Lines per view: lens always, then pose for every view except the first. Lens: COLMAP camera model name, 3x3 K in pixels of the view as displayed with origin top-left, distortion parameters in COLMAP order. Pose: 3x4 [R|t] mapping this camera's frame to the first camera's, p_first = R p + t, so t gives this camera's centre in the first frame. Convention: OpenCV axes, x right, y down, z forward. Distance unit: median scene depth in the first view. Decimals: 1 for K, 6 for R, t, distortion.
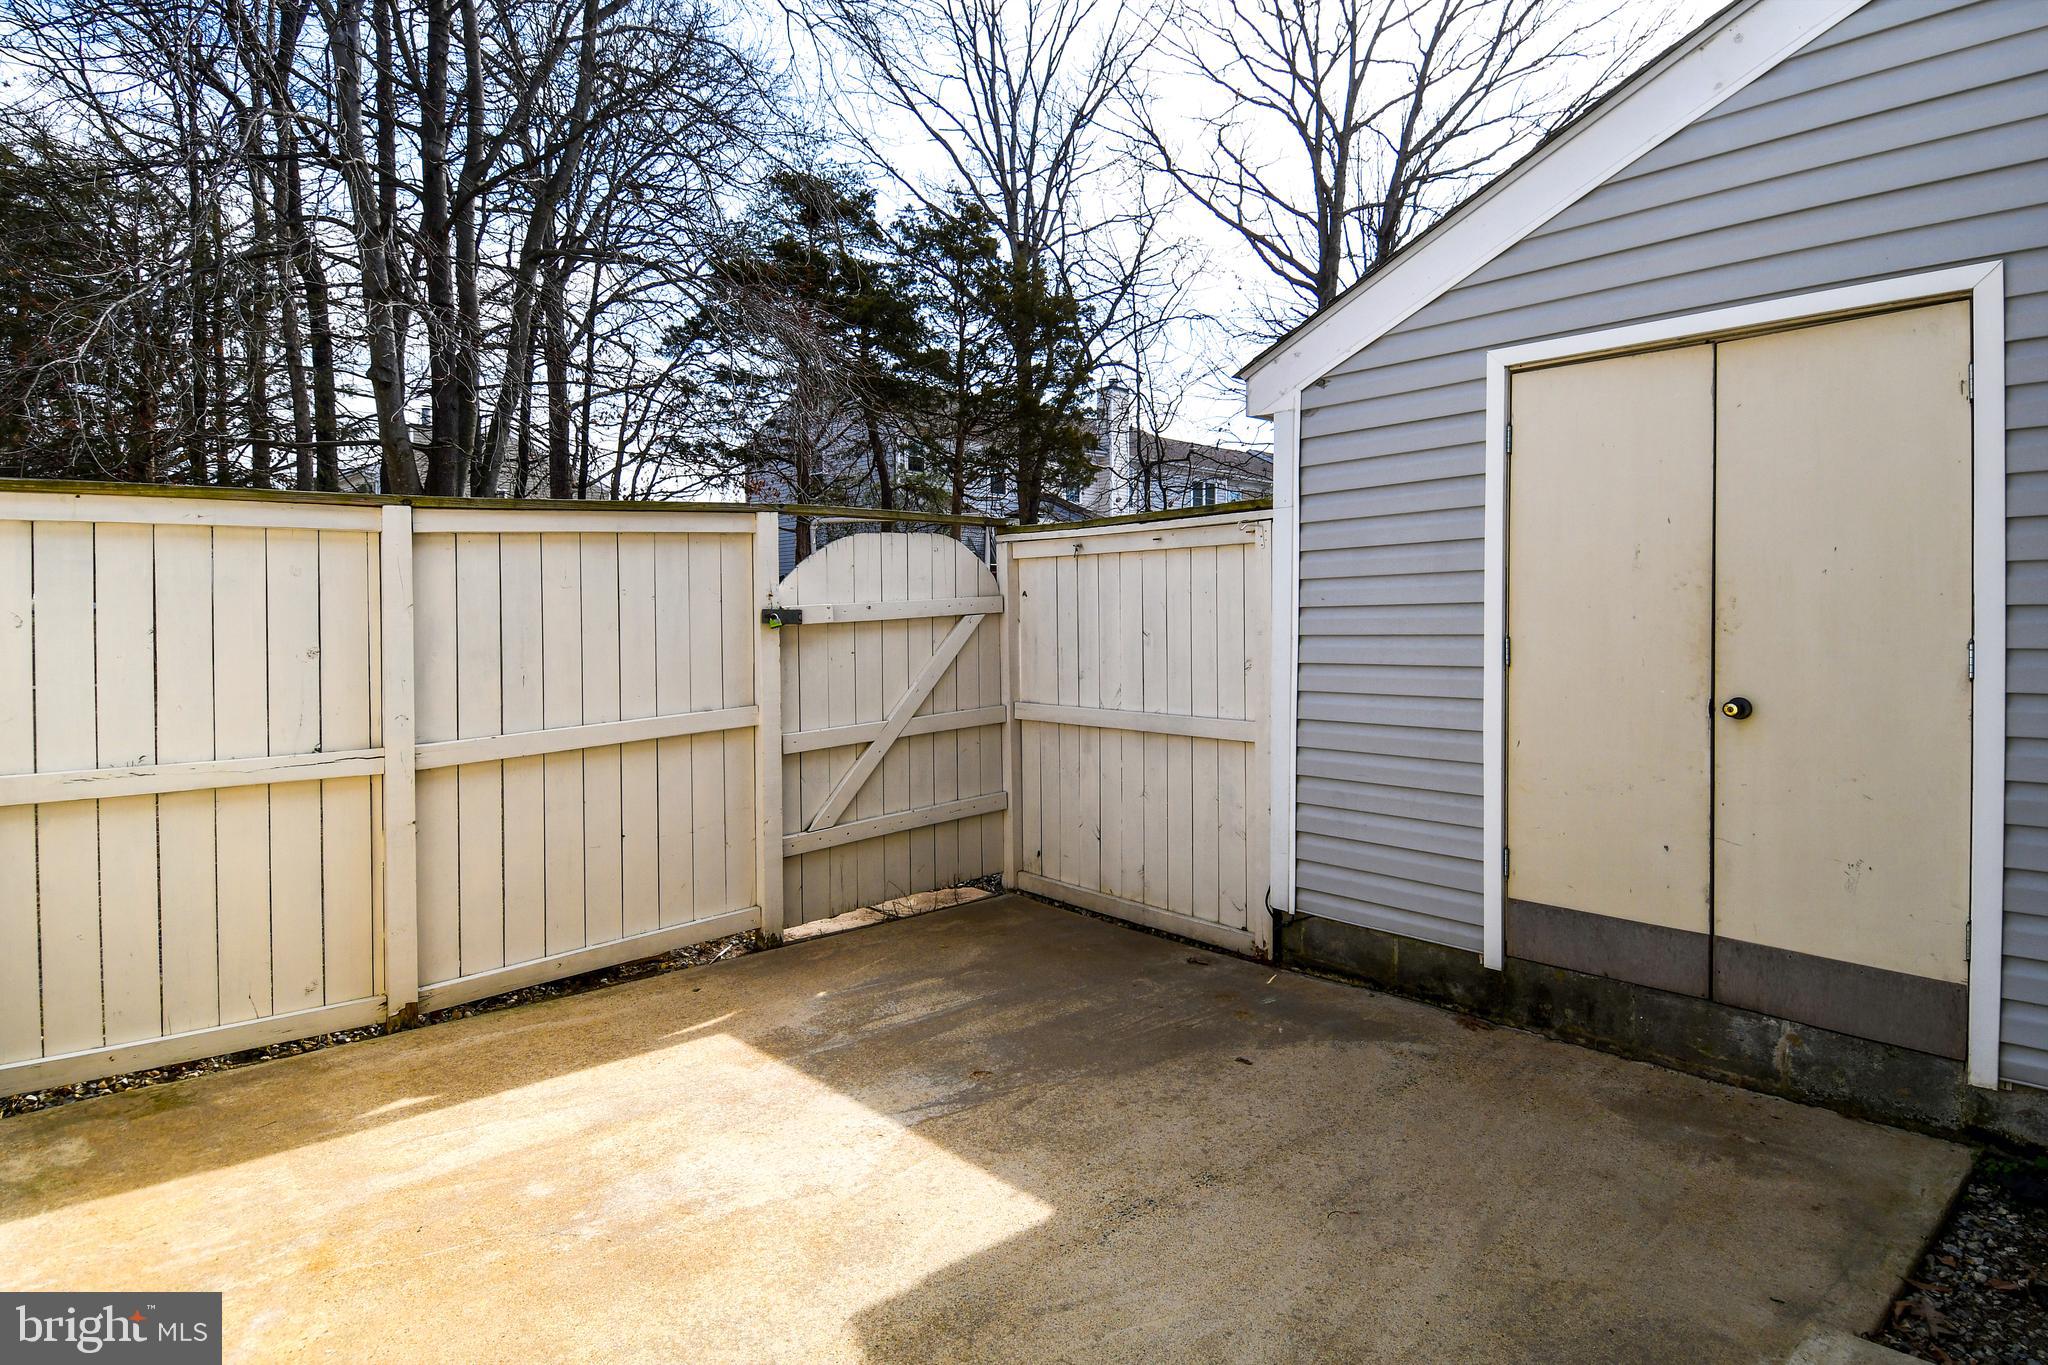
lens RADIAL K [[1049.0, 0, 1022.7], [0, 1049.0, 640.4], [0, 0, 1]] dist [0.046246, -0.041117]
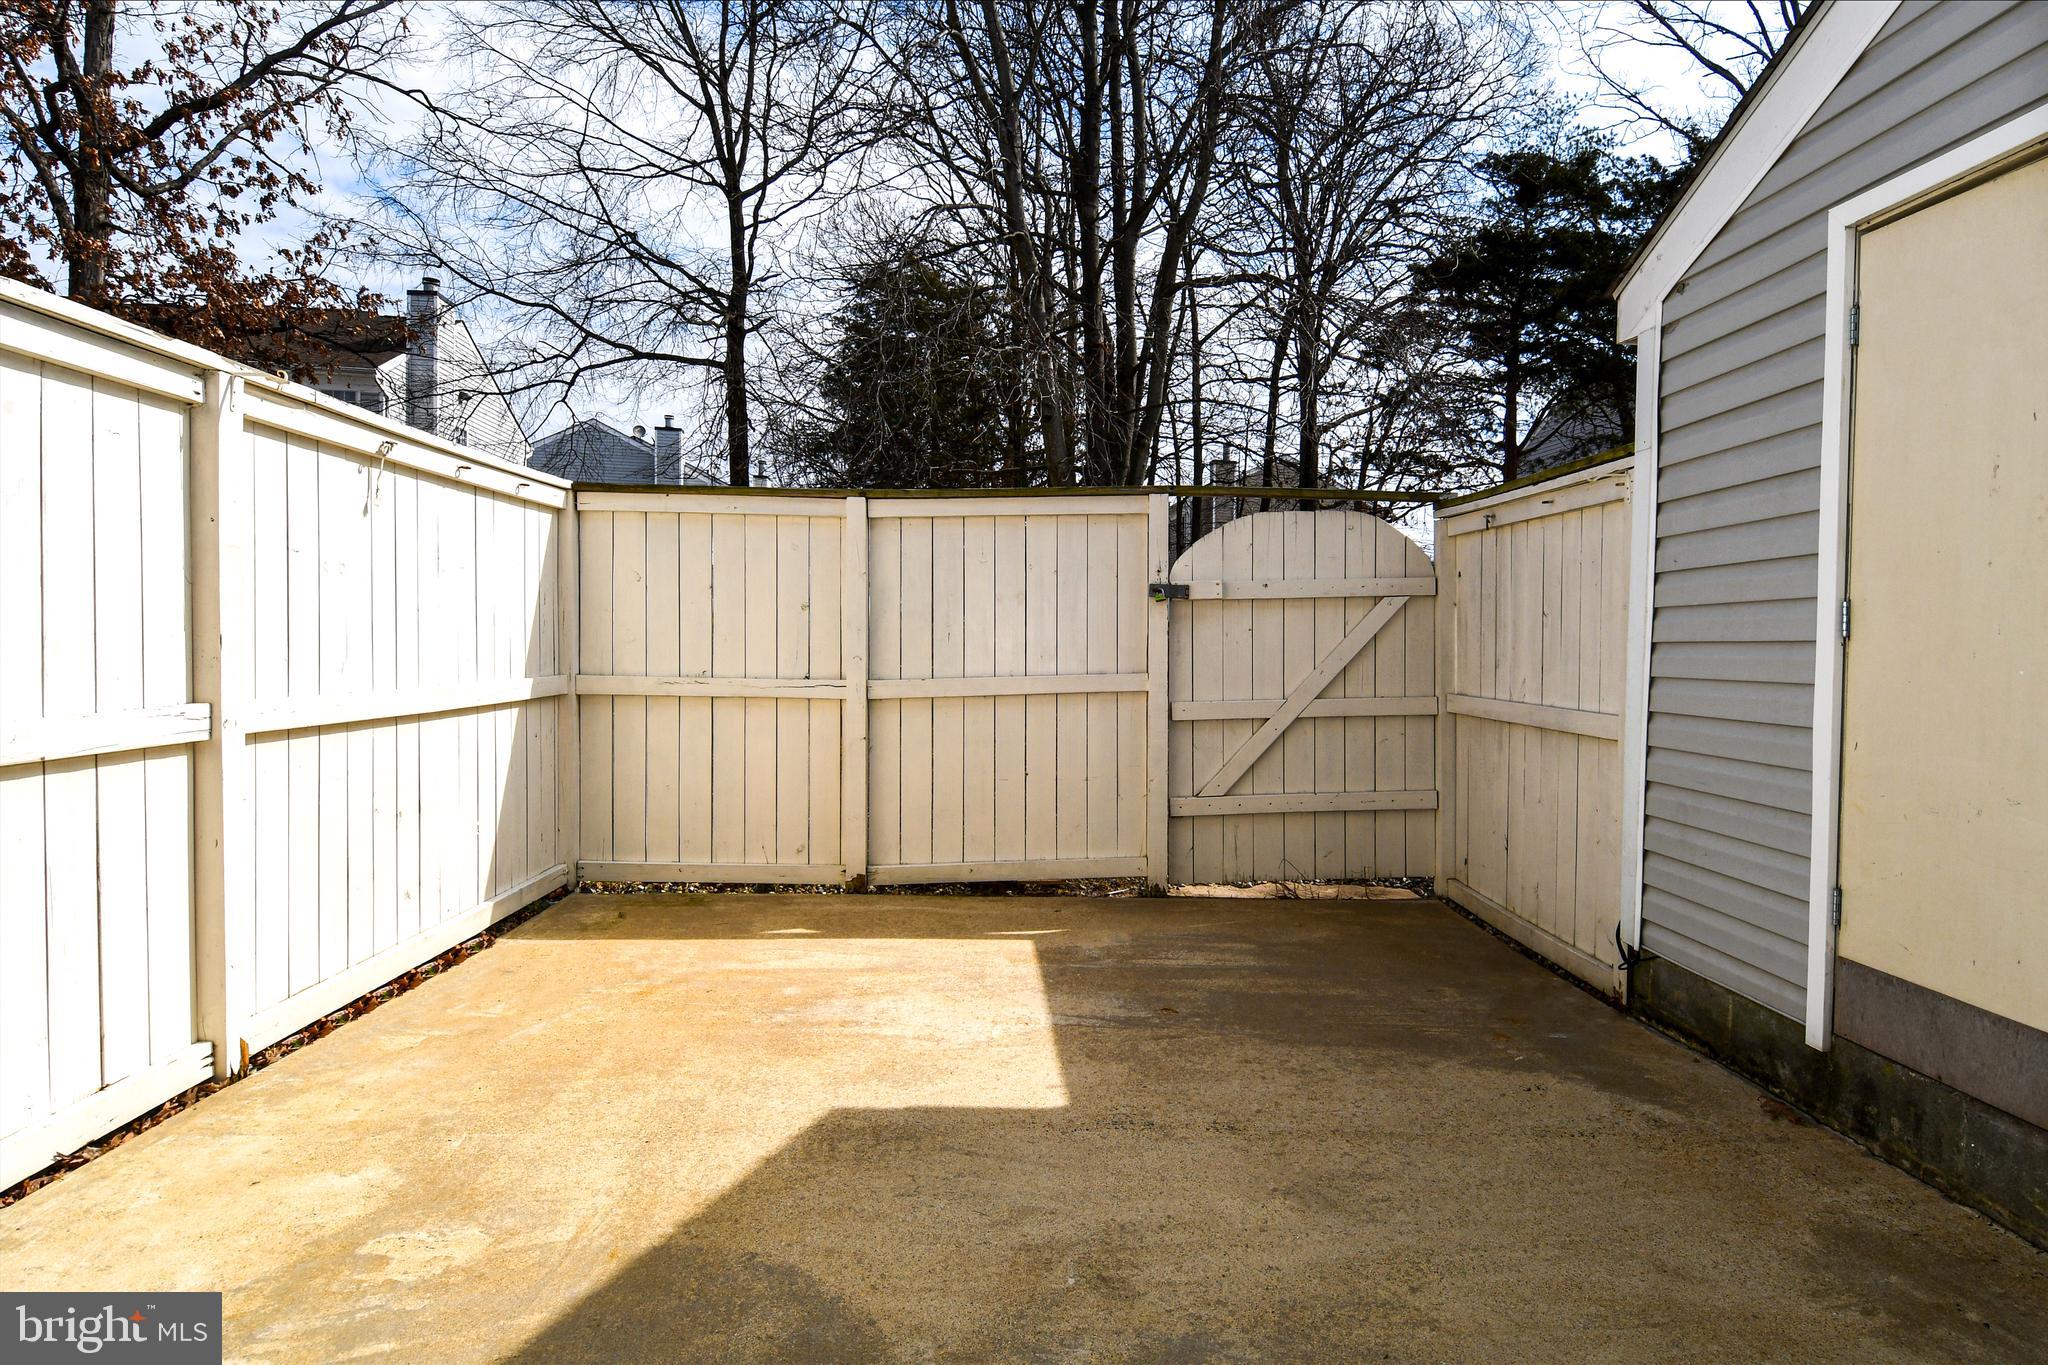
lens RADIAL K [[1079.5, 0, 1105.5], [0, 1079.5, 678.3], [0, 0, 1]] dist [0.048098, -0.044093]
pose [[0.810839, 0.049808, -0.583146, 0.477250], [-0.041887, 0.998756, 0.027064, 0.051163], [0.583769, 0.002482, 0.811916, 0.085456]]
